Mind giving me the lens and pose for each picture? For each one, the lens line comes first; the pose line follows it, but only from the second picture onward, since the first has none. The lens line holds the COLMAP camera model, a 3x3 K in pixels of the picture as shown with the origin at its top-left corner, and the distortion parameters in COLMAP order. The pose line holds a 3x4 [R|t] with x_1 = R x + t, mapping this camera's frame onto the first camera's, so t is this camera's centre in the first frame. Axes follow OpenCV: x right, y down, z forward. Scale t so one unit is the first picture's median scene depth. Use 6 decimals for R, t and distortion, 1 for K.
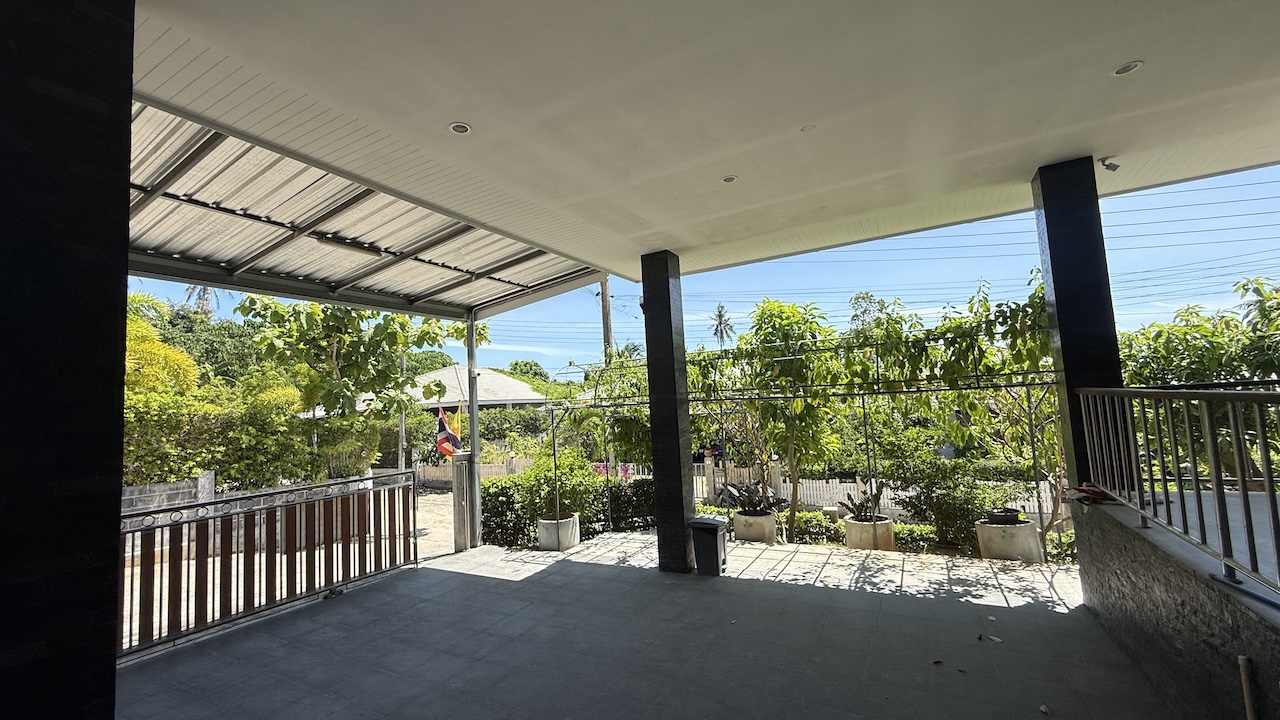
lens RADIAL K [[511.8, 0, 637.4], [0, 511.8, 359.9], [0, 0, 1]] dist [-0.000211, 0.000016]
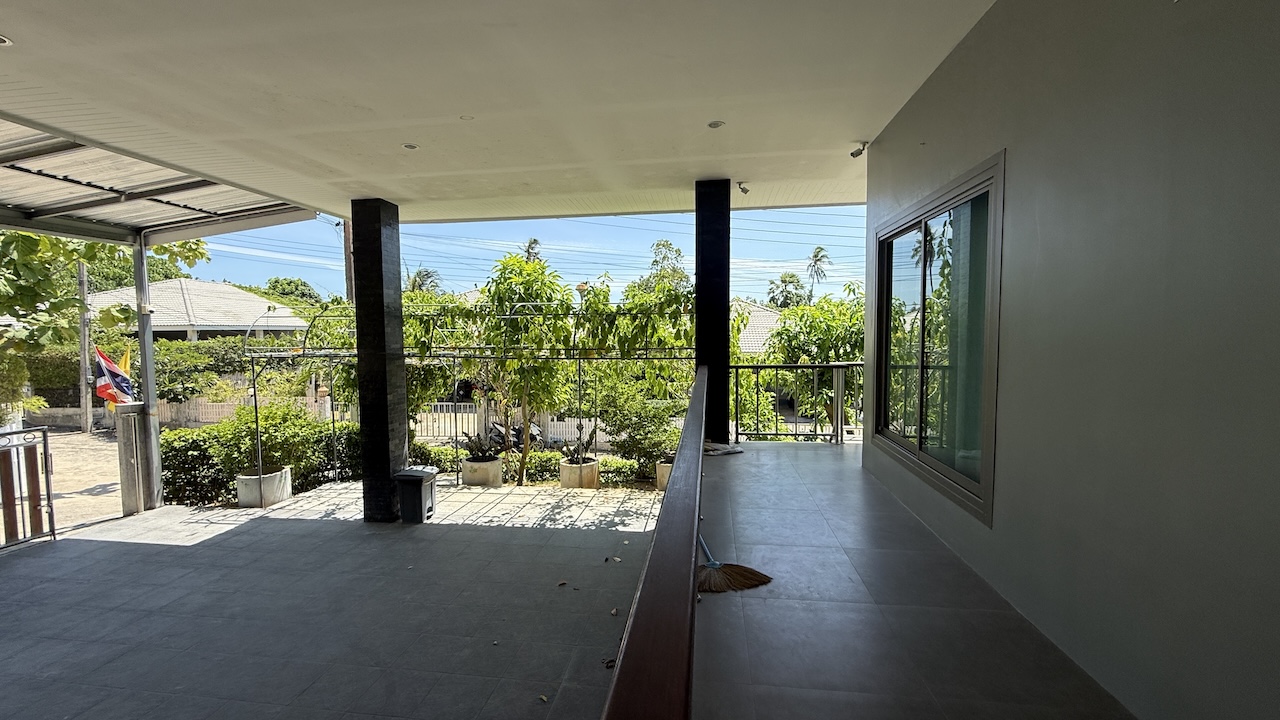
lens RADIAL K [[511.8, 0, 637.4], [0, 511.8, 359.9], [0, 0, 1]] dist [-0.000211, 0.000016]
pose [[0.933552, 0.028258, 0.357326, 0.170136], [-0.075258, 0.990119, 0.118321, -0.065581], [-0.350452, -0.137350, 0.926455, -0.085451]]
